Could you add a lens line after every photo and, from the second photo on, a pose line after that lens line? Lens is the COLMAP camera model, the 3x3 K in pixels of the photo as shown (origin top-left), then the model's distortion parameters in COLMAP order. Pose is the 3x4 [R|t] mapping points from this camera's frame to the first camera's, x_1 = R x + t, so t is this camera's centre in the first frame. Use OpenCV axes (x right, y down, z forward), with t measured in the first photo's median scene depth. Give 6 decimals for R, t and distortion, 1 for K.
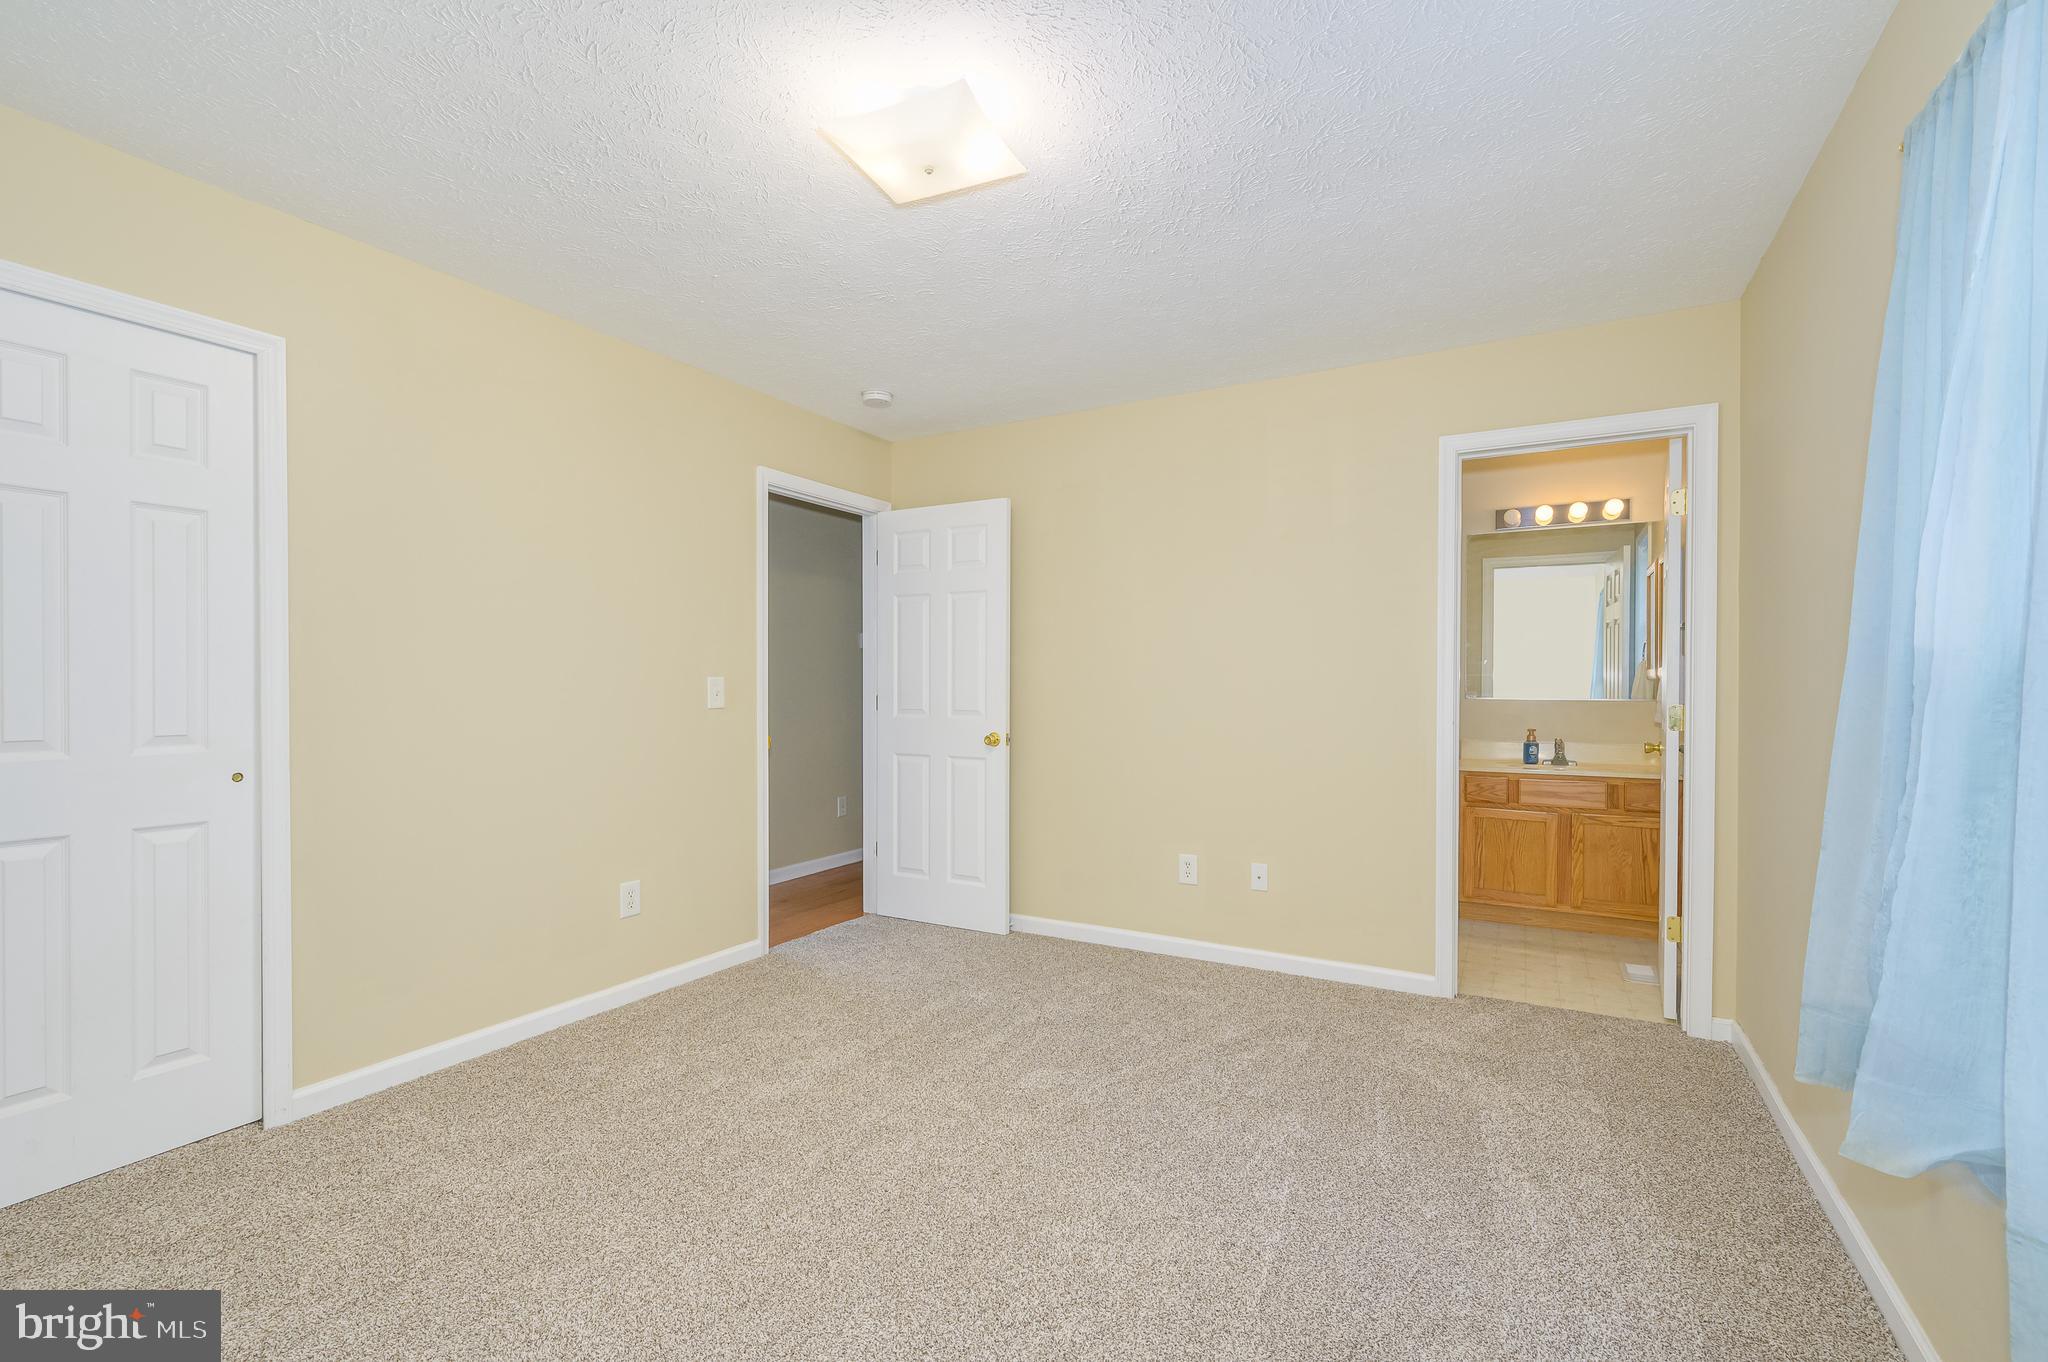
lens RADIAL K [[907.8, 0, 1029.6], [0, 907.8, 700.3], [0, 0, 1]] dist [0.000249, 0.000136]
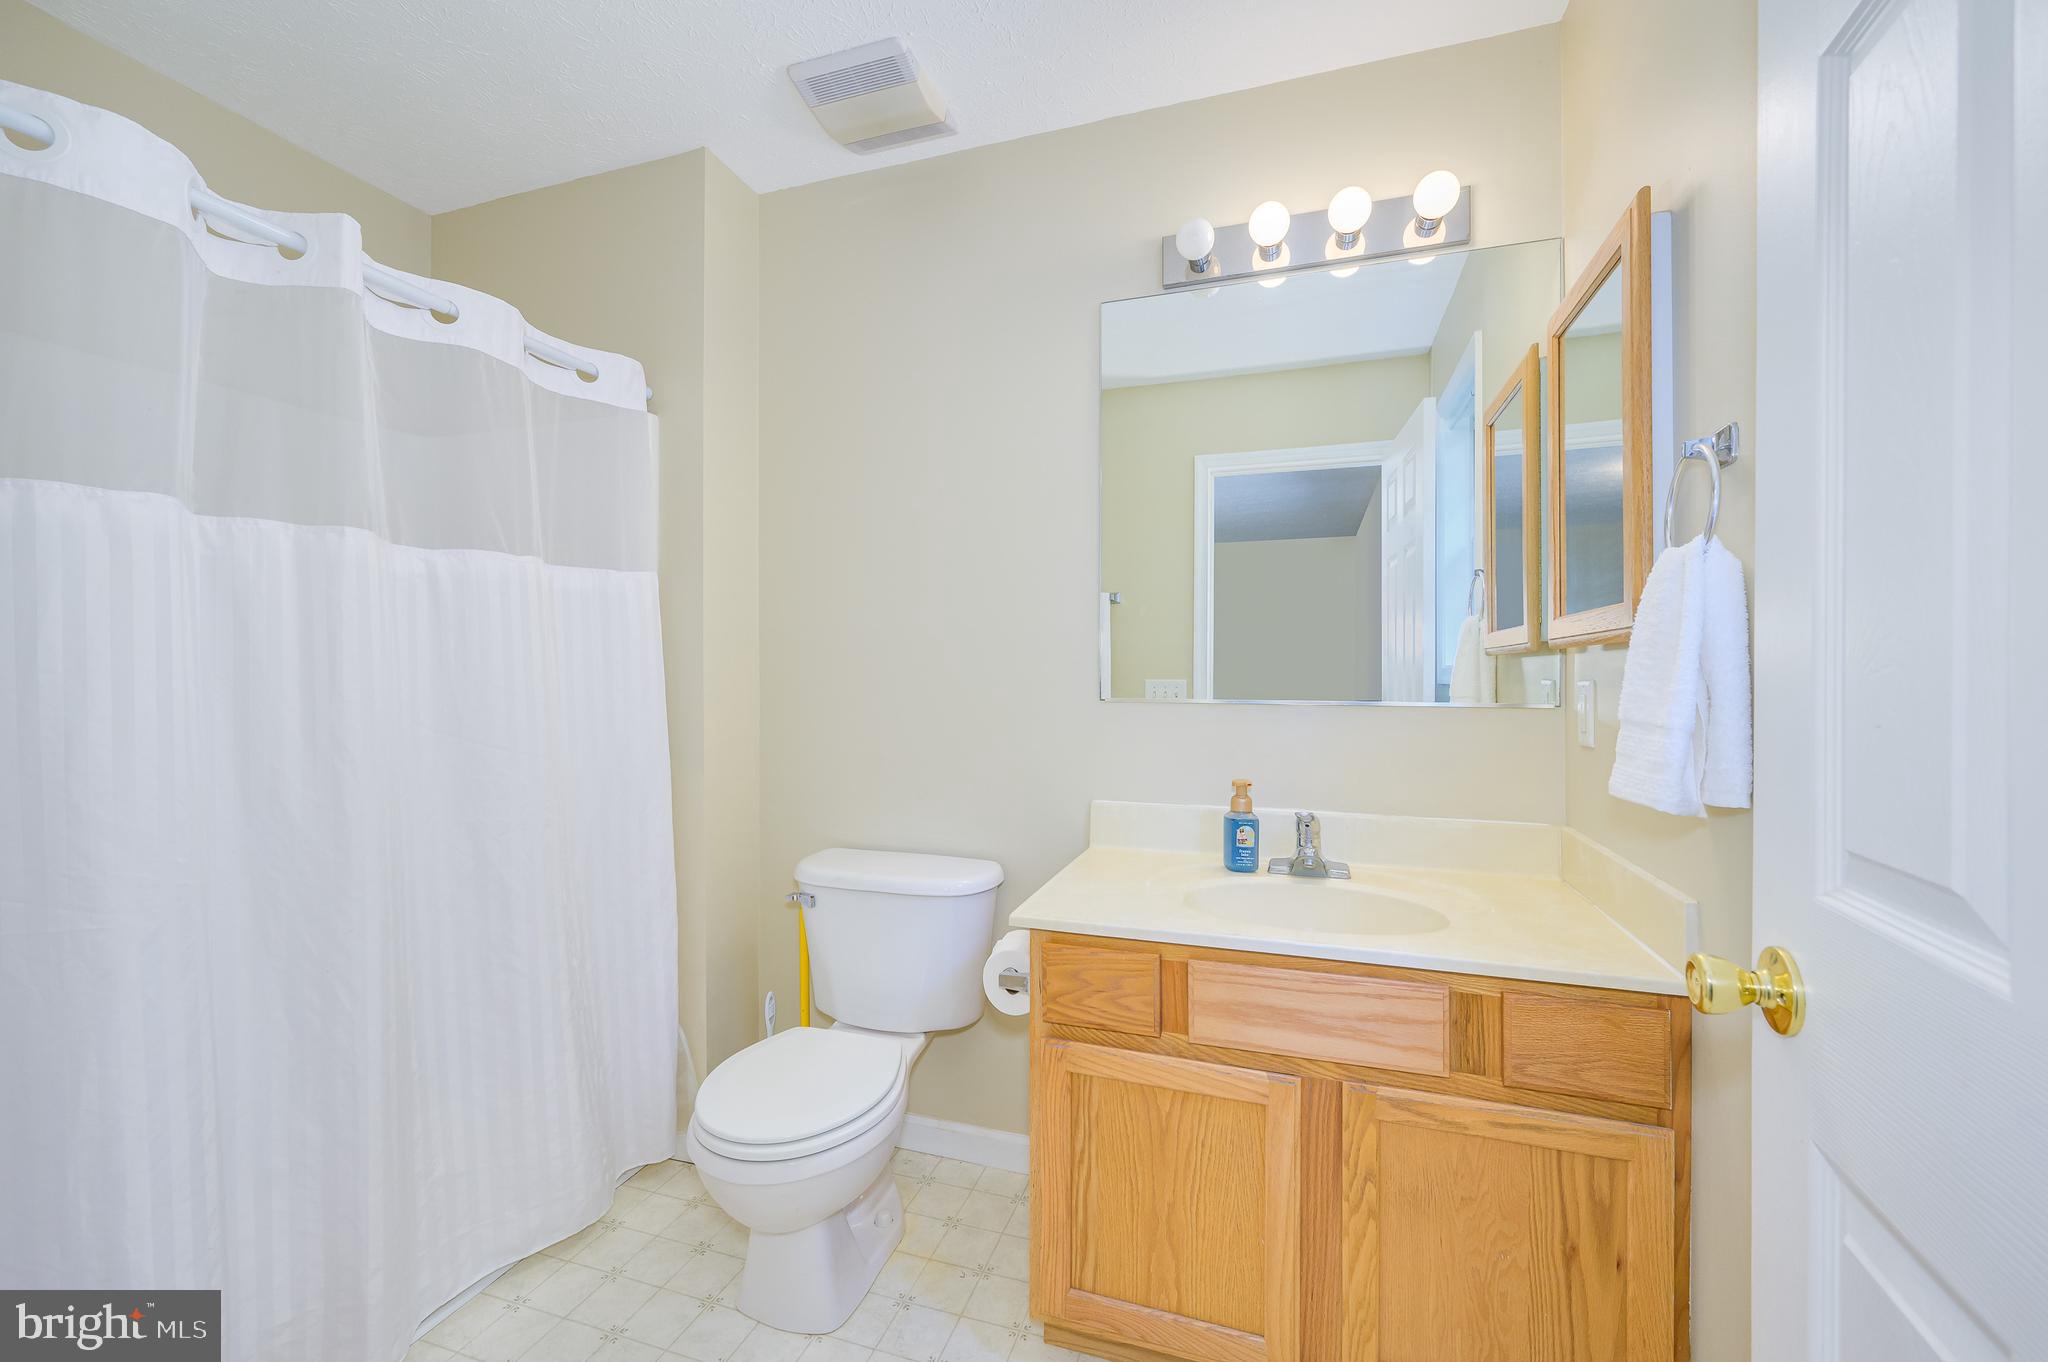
lens RADIAL K [[898.7, 0, 1028.7], [0, 898.7, 692.5], [0, 0, 1]] dist [0.000319, -0.000374]
pose [[0.975781, 0.001969, 0.218743, 0.425889], [-0.000169, 0.999966, -0.008248, -0.003566], [-0.218751, 0.008011, 0.975748, 0.723983]]
